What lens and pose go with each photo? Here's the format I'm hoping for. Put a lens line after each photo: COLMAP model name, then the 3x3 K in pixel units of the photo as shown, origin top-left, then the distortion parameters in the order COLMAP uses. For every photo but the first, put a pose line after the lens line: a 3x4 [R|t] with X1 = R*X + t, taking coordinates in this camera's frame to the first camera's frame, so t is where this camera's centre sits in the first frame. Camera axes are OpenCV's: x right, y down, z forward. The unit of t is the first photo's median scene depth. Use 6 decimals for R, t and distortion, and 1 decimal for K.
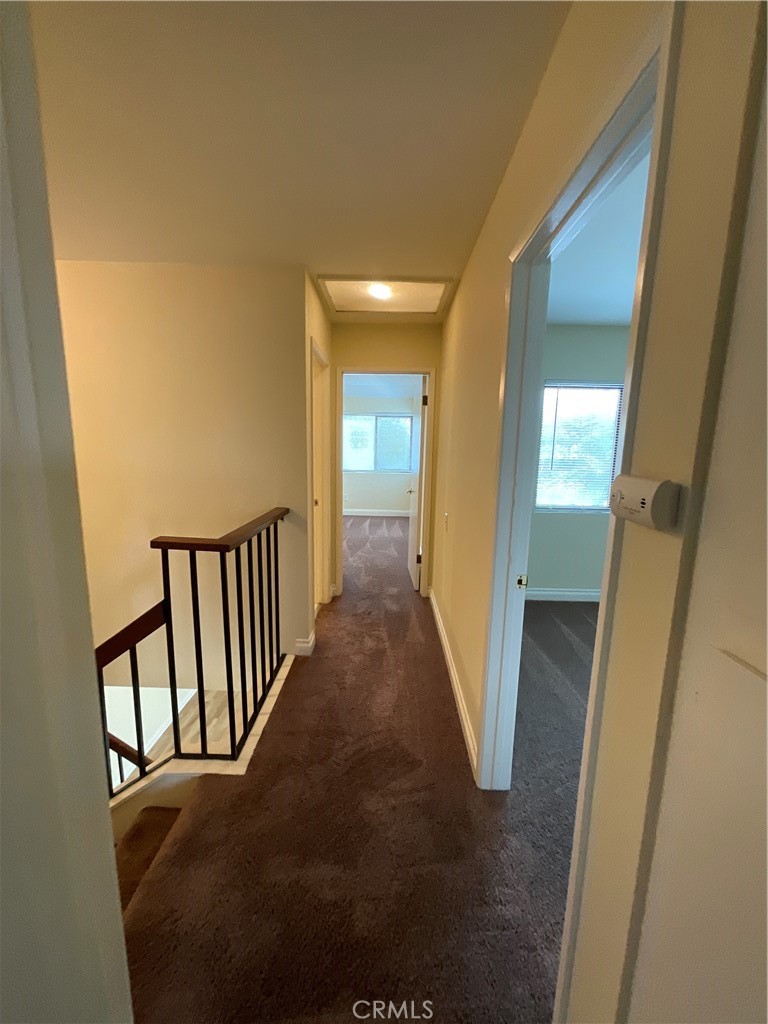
lens RADIAL K [[413.8, 0, 384.0], [0, 413.8, 512.0], [0, 0, 1]] dist [-0.008208, 0.005747]
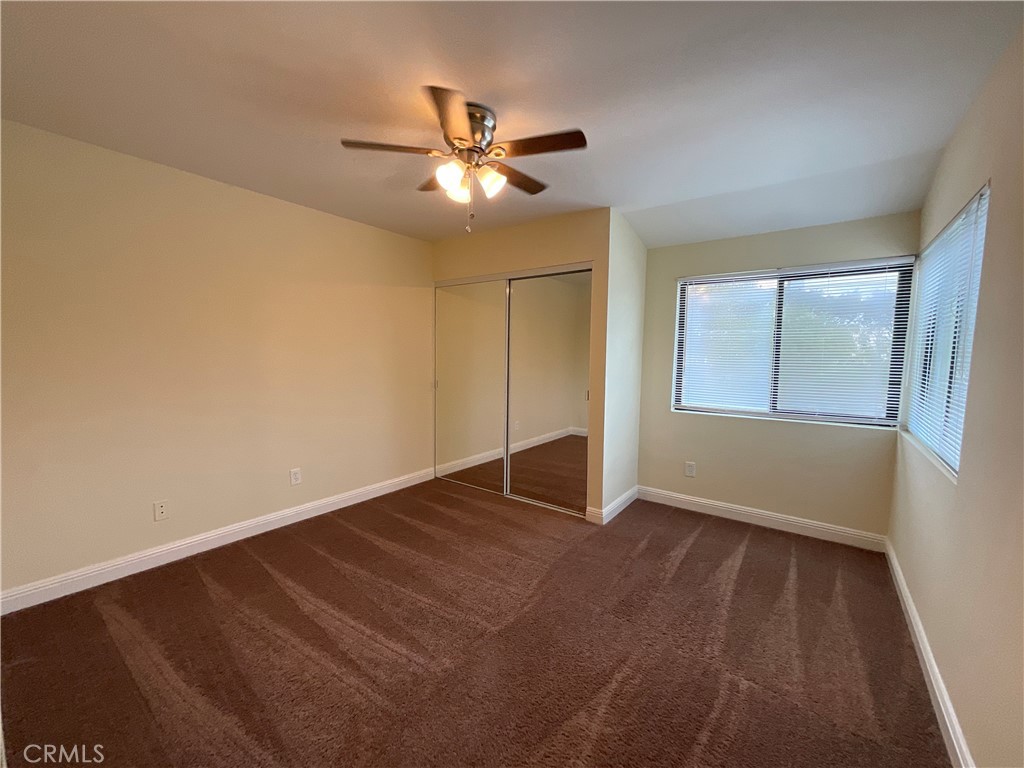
lens RADIAL K [[413.8, 0, 511.5], [0, 413.8, 386.9], [0, 0, 1]] dist [-0.008208, 0.005747]
pose [[0.816468, 0.028517, -0.576685, 0.002555], [-0.084338, 0.993957, -0.070255, -0.081693], [0.571197, 0.105997, 0.813940, 0.551701]]
